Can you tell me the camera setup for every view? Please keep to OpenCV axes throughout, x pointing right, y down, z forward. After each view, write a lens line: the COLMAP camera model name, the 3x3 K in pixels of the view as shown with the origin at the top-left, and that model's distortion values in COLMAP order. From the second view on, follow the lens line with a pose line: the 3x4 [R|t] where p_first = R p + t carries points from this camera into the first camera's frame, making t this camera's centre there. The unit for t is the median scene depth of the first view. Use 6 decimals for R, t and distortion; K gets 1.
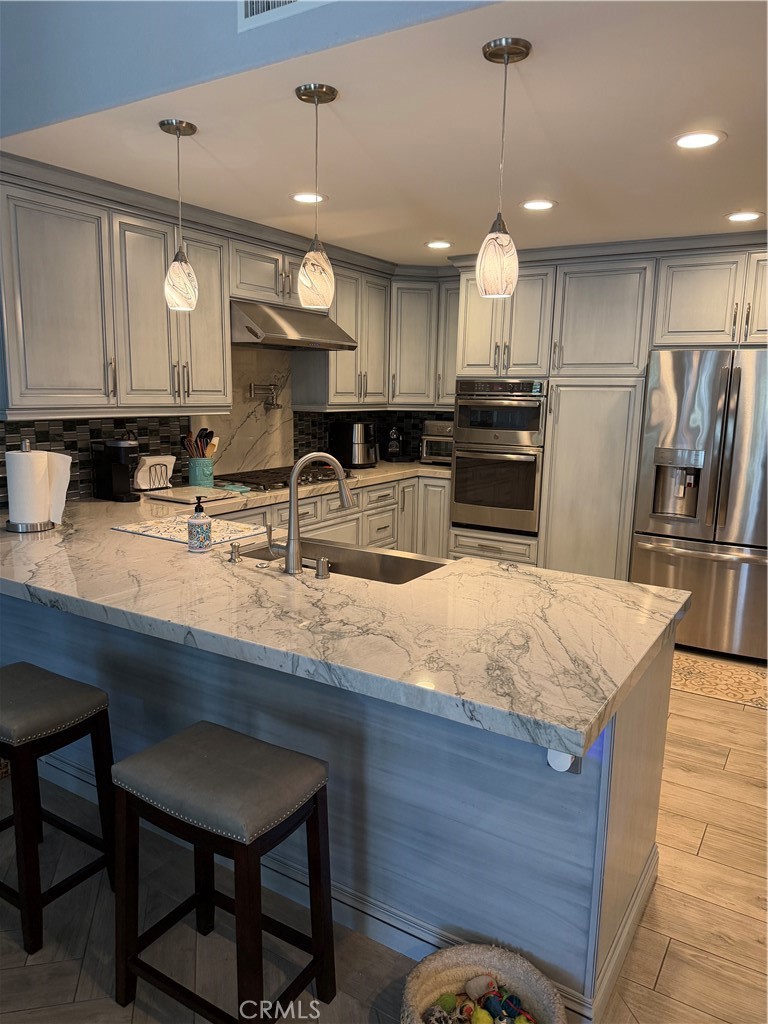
lens RADIAL K [[726.0, 0, 383.2], [0, 726.0, 513.4], [0, 0, 1]] dist [0.006196, -0.000734]
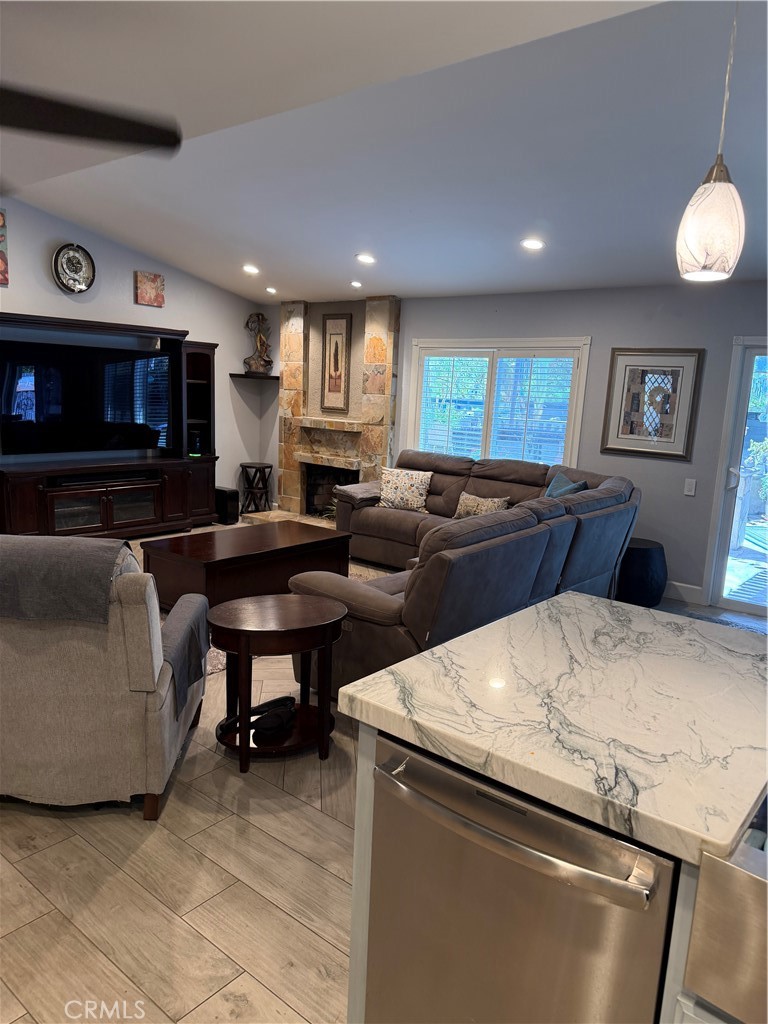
lens RADIAL K [[726.0, 0, 383.8], [0, 726.0, 513.7], [0, 0, 1]] dist [0.006196, -0.000734]
pose [[-0.989837, -0.077793, 0.119043, 0.382589], [-0.031387, 0.935974, 0.350667, -0.351609], [-0.138700, 0.343367, -0.928903, 1.917757]]
